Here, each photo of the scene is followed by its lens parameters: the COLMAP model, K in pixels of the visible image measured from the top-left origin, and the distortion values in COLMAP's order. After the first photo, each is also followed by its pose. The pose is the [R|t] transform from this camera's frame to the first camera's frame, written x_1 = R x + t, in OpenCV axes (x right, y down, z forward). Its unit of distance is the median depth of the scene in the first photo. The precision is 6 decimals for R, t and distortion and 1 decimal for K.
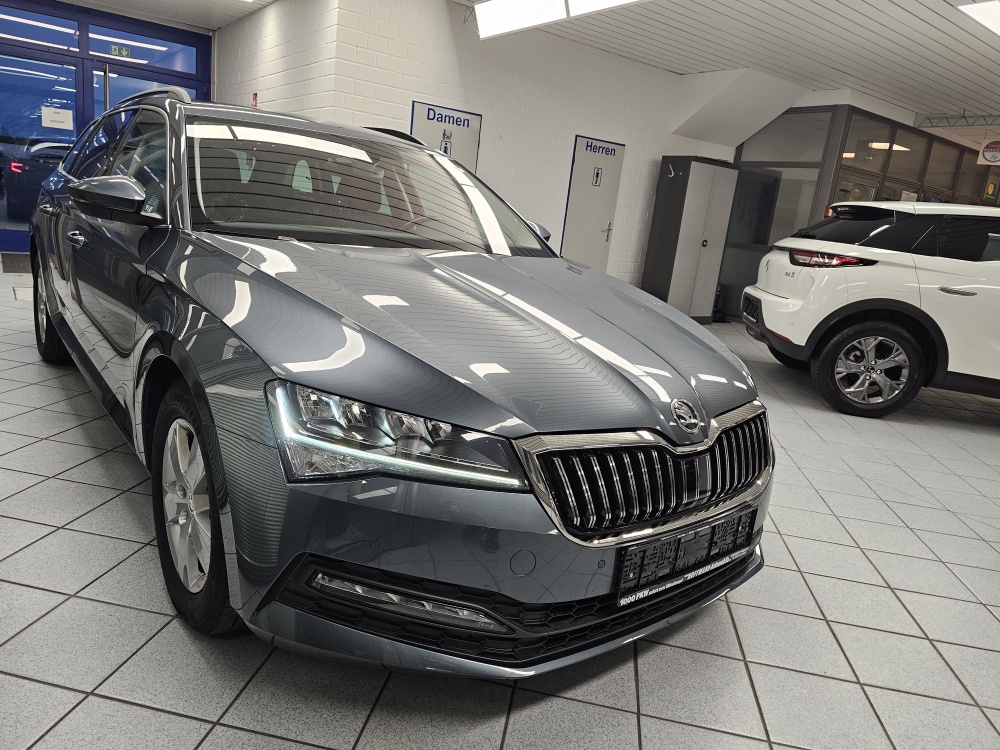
lens RADIAL K [[674.1, 0, 502.2], [0, 674.1, 363.1], [0, 0, 1]] dist [0.058476, -0.068906]
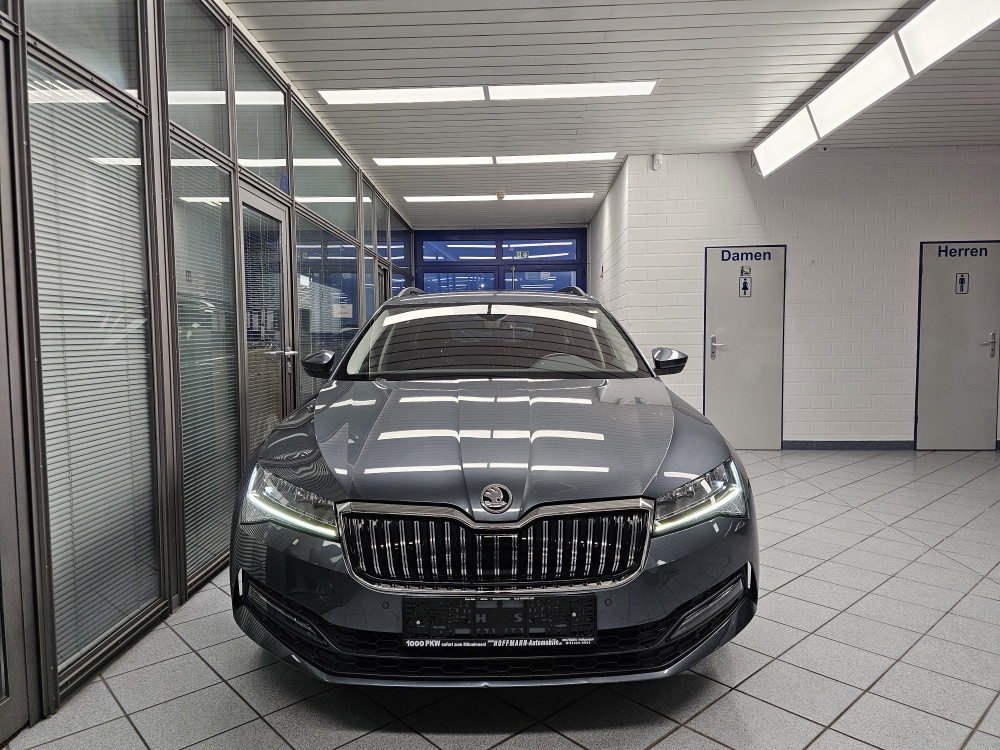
lens RADIAL K [[684.9, 0, 495.2], [0, 684.9, 367.4], [0, 0, 1]] dist [0.034941, -0.042178]
pose [[0.774676, -0.089395, -0.626008, 0.262182], [-0.043176, 0.980170, -0.193398, 0.020727], [0.630883, 0.176849, 0.755454, 0.010591]]
